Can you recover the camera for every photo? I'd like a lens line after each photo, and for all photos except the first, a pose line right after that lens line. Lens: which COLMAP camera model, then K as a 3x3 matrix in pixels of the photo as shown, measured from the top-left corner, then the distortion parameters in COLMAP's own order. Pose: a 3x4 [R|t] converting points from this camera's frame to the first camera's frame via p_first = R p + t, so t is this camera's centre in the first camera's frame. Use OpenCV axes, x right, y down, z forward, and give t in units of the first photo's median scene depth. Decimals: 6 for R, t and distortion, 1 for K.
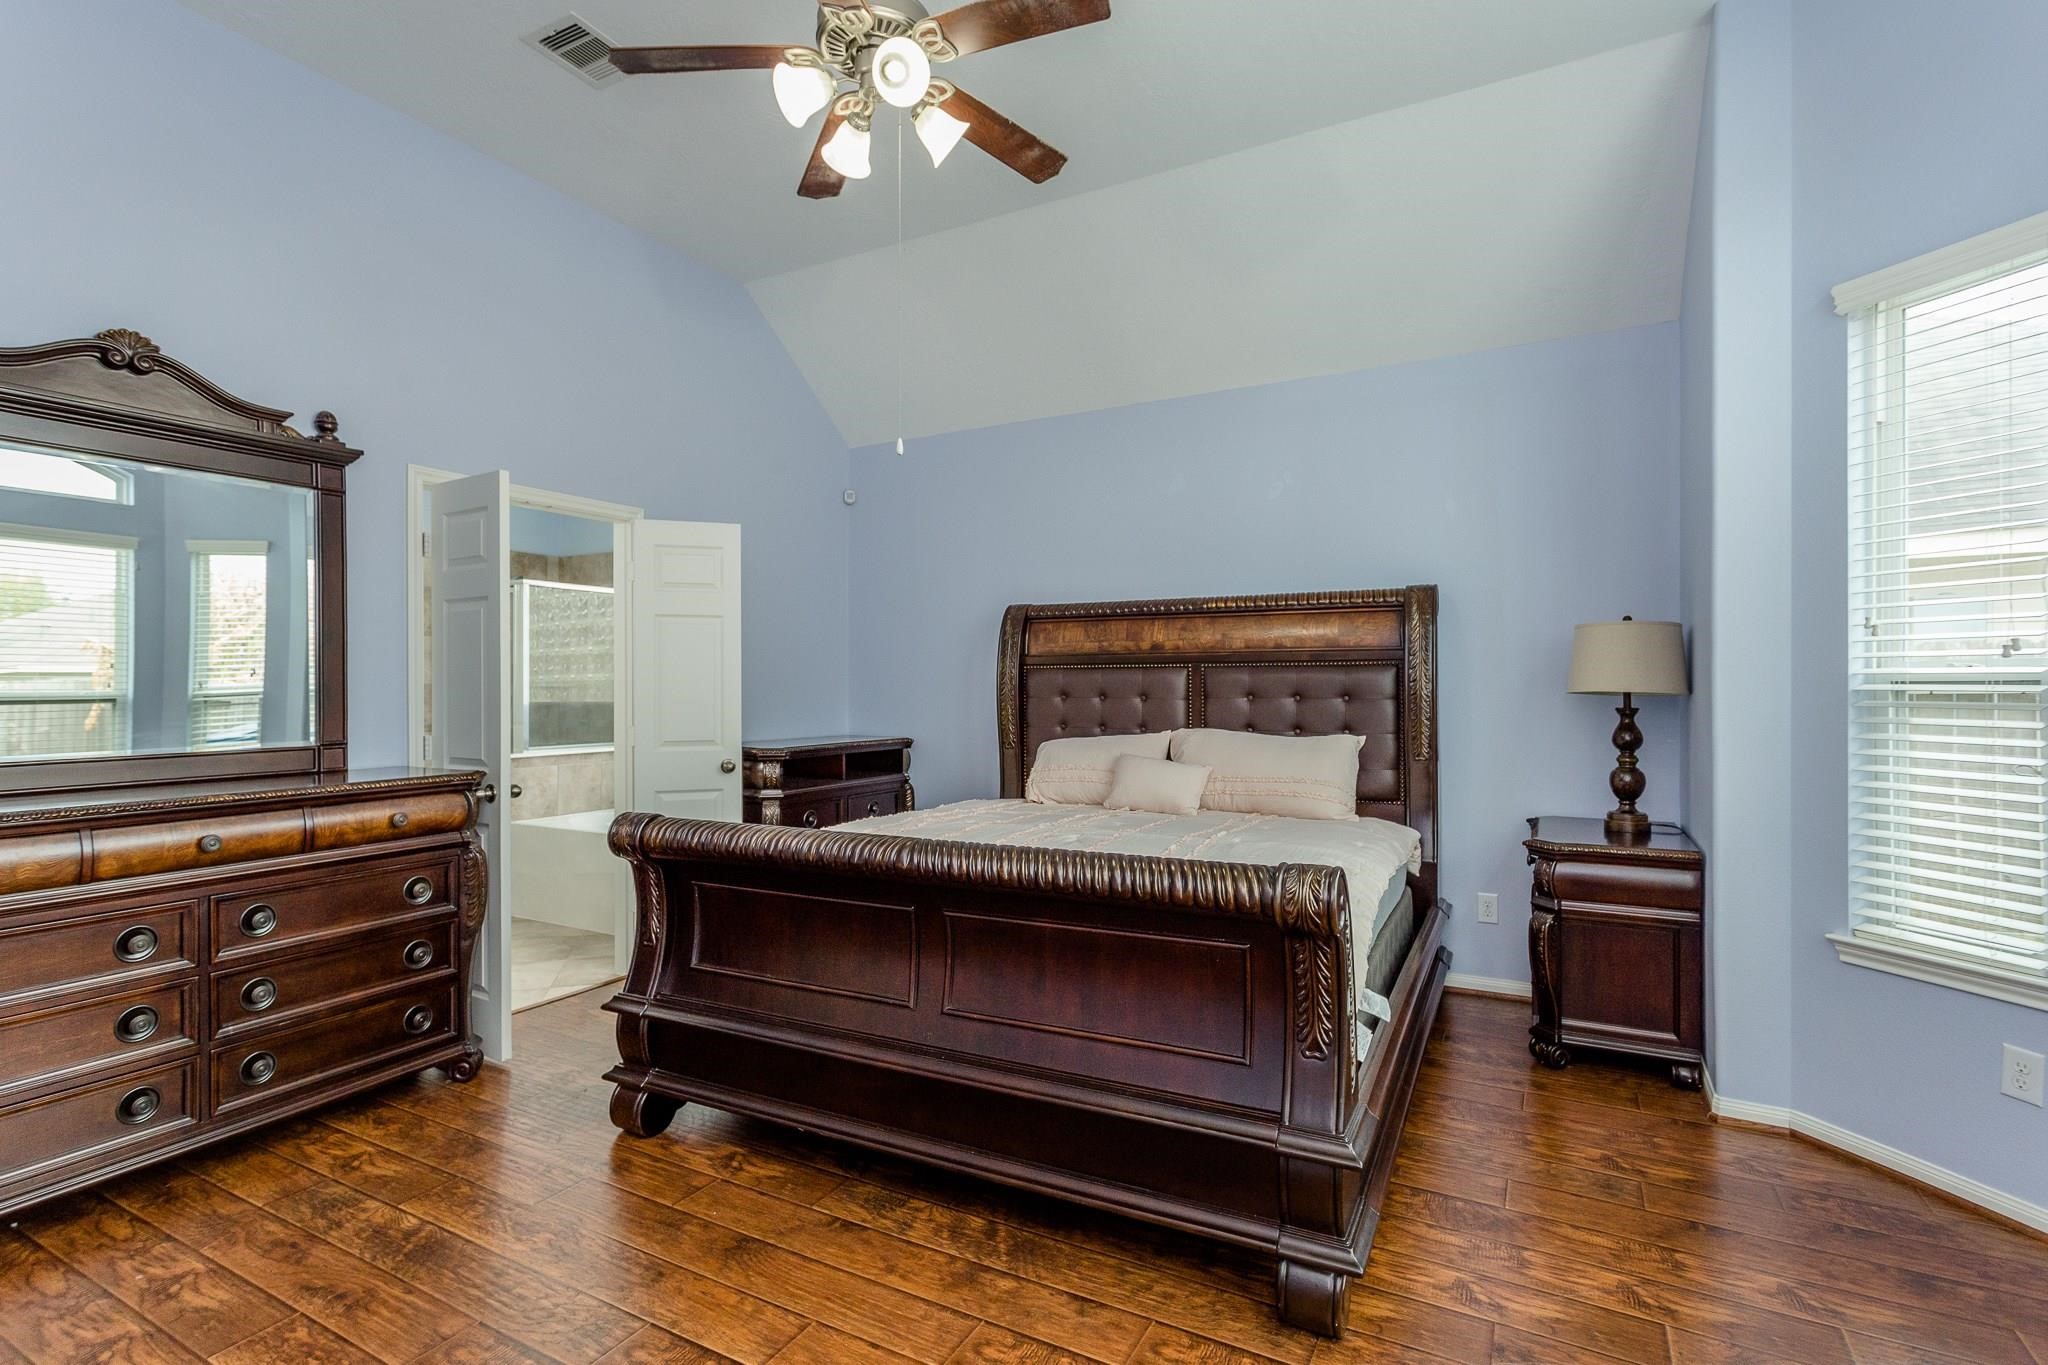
lens RADIAL K [[977.2, 0, 1008.7], [0, 977.2, 686.2], [0, 0, 1]] dist [0.005735, 0.001558]
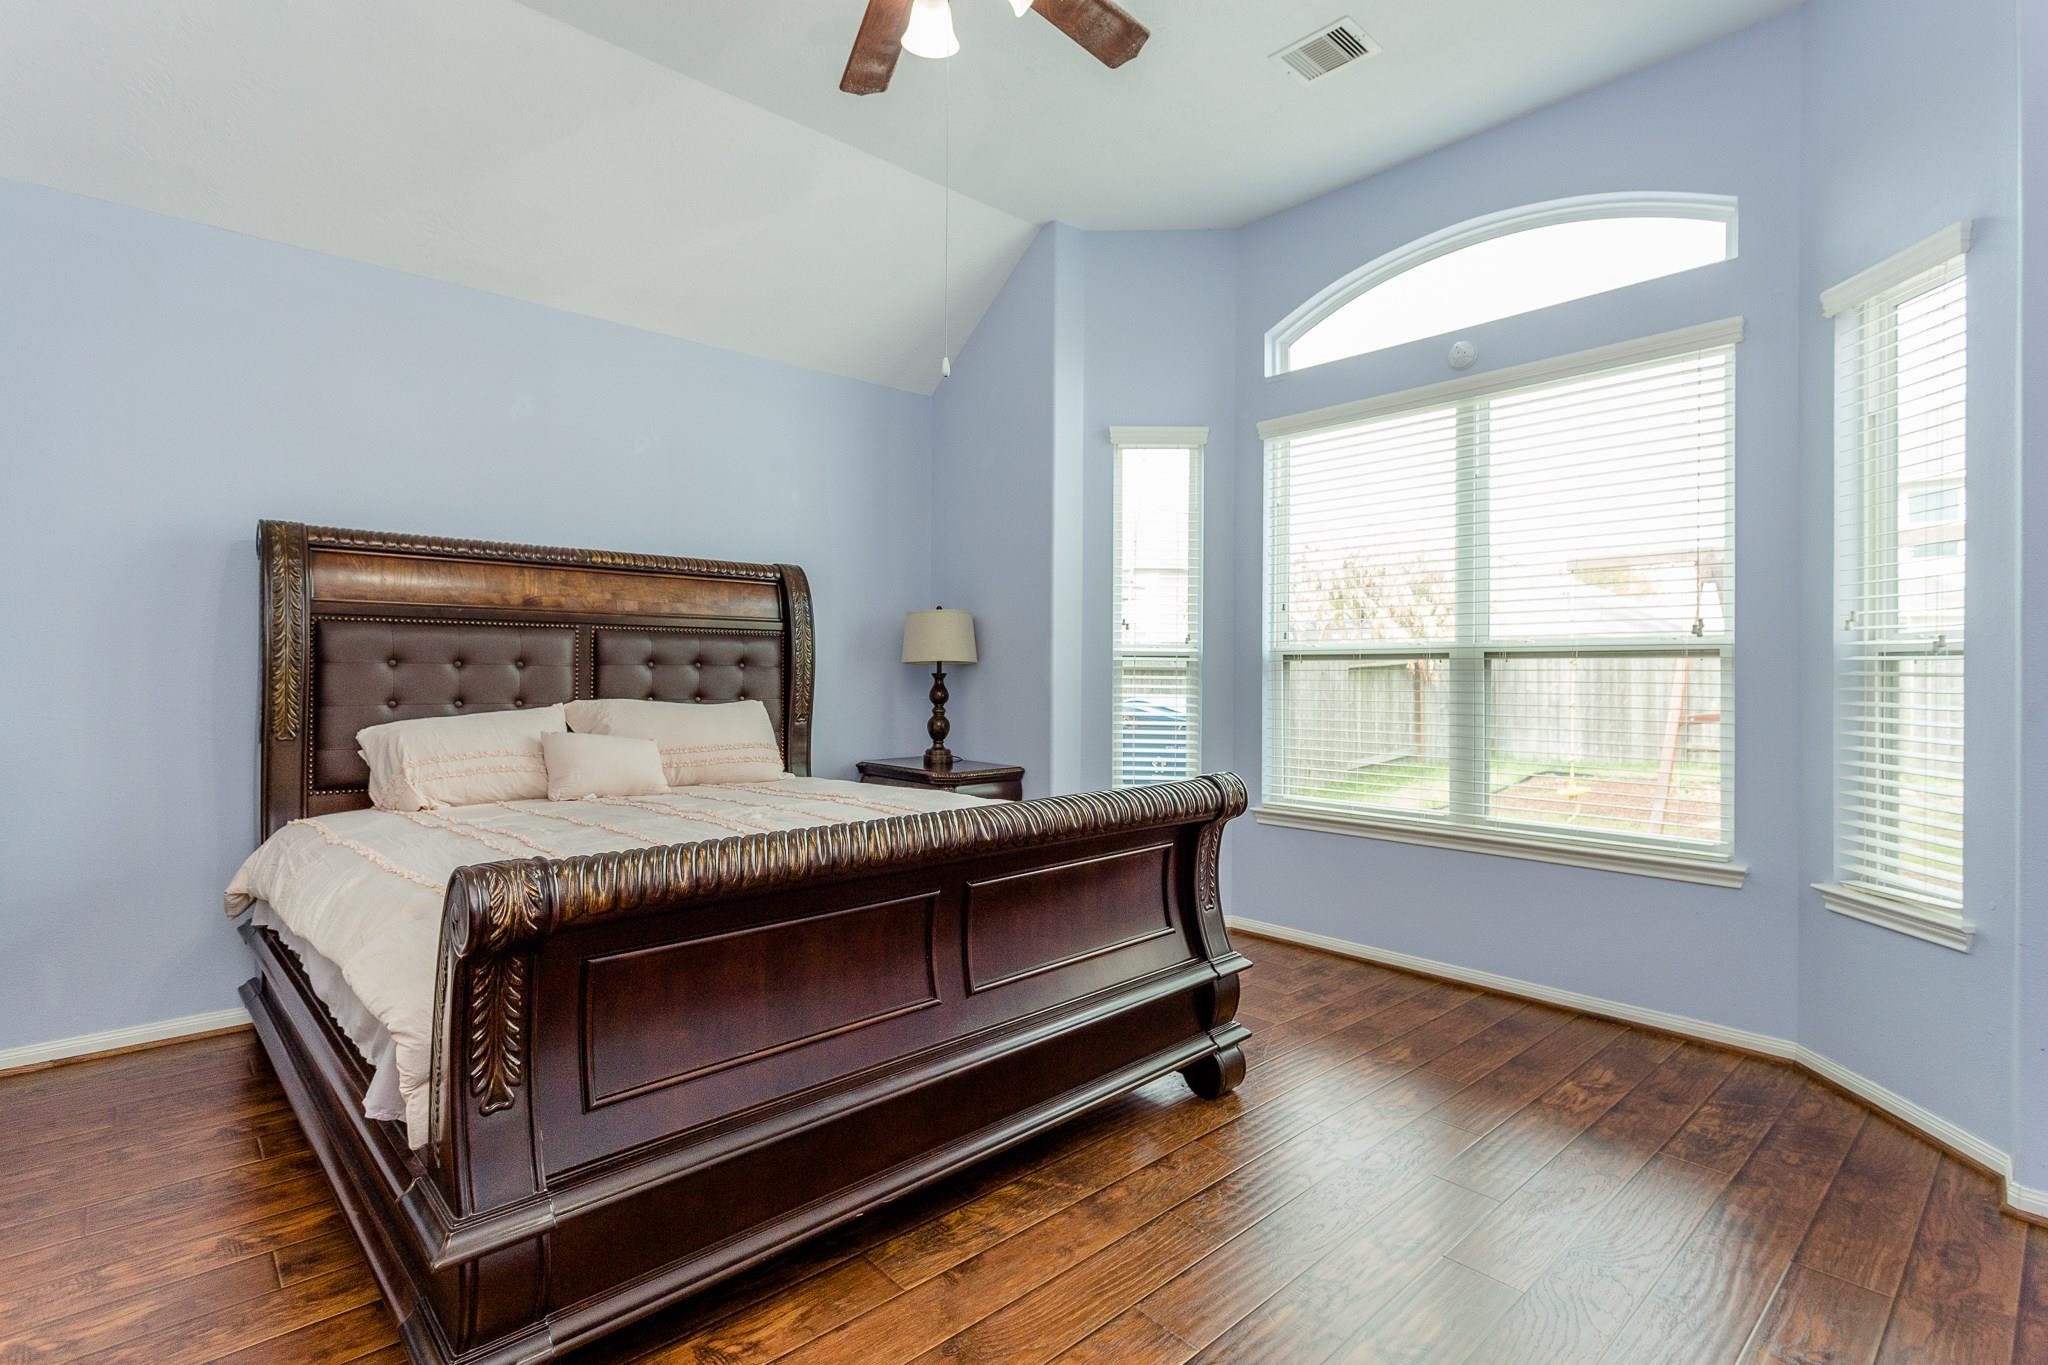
lens RADIAL K [[977.2, 0, 1017.9], [0, 977.2, 680.7], [0, 0, 1]] dist [0.005735, 0.001558]
pose [[0.318954, -0.006247, 0.947750, -0.606141], [-0.006279, 0.999942, 0.008704, 0.019209], [-0.947750, -0.008727, 0.318896, 0.435677]]
